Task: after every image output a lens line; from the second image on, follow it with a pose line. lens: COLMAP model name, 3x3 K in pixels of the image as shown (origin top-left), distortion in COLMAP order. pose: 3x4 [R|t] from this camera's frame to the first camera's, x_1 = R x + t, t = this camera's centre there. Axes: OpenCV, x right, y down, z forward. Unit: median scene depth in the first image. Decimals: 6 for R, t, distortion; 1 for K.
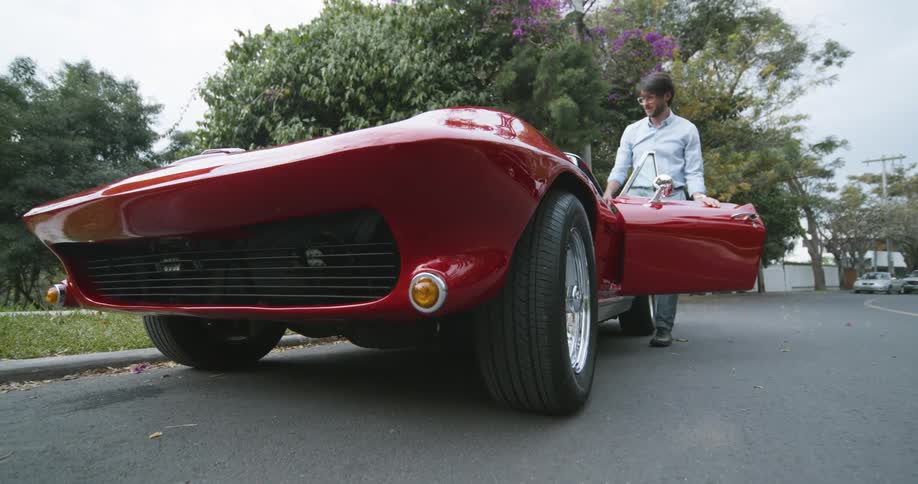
lens RADIAL K [[403.7, 0, 459.0], [0, 403.7, 242.0], [0, 0, 1]] dist [-0.019752, -0.000275]
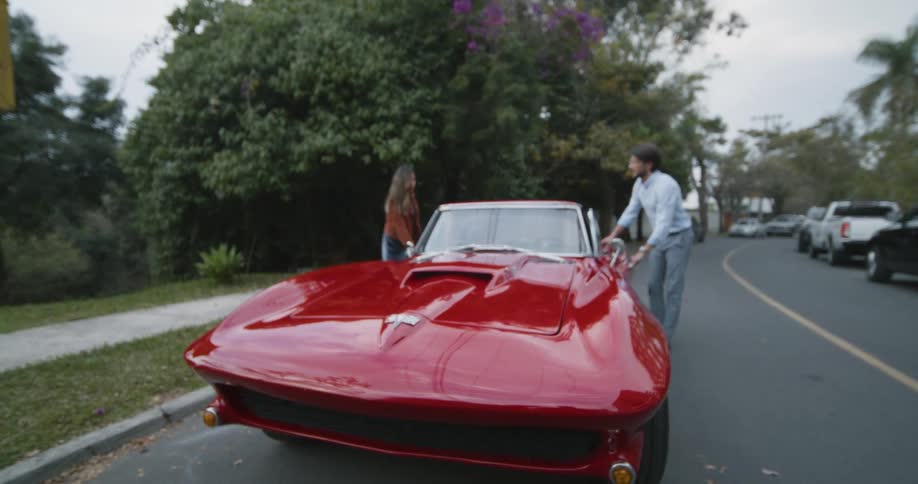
lens RADIAL K [[403.7, 0, 459.0], [0, 403.7, 242.0], [0, 0, 1]] dist [-0.019752, -0.000275]
pose [[0.982373, 0.000426, 0.186929, -0.100251], [-0.027245, 0.989645, 0.140930, -0.121868], [-0.184934, -0.143538, 0.972212, -0.176646]]
